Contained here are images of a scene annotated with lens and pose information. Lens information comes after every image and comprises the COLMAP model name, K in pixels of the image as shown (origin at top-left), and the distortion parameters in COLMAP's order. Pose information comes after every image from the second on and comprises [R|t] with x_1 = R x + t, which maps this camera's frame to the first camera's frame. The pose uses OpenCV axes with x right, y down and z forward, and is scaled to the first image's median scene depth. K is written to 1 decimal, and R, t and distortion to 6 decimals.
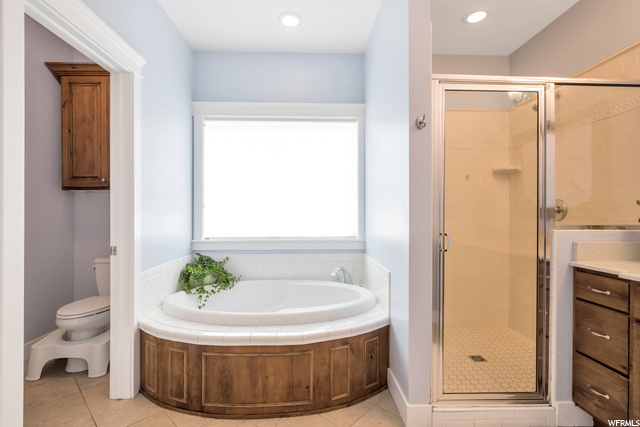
lens RADIAL K [[293.8, 0, 320.0], [0, 293.8, 213.5], [0, 0, 1]] dist [0.000099, -0.000047]
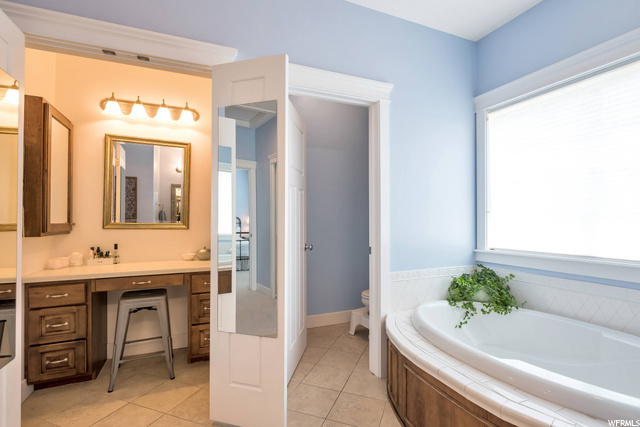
lens RADIAL K [[293.4, 0, 322.6], [0, 293.4, 218.3], [0, 0, 1]] dist [-0.002087, -0.000173]
pose [[0.380025, -0.008457, -0.924938, 0.386991], [0.003922, 0.999964, -0.007532, -0.001339], [0.924968, -0.000765, 0.380045, 0.368149]]
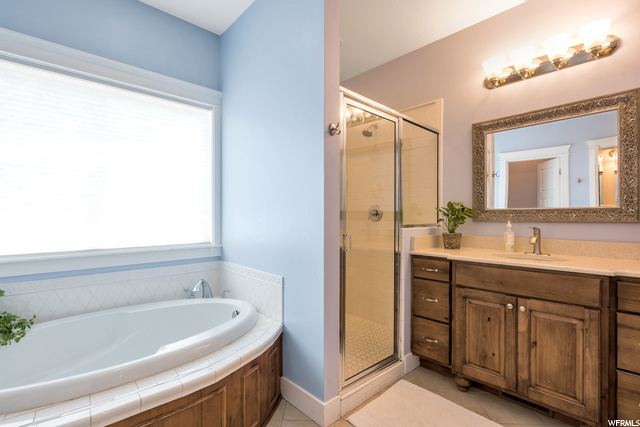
lens RADIAL K [[298.7, 0, 320.0], [0, 298.7, 216.1], [0, 0, 1]] dist [-0.003948, -0.000429]
pose [[0.758216, -0.001155, 0.652002, -0.354599], [-0.000948, 0.999995, 0.002873, -0.003695], [-0.652003, -0.002796, 0.758212, 0.206487]]
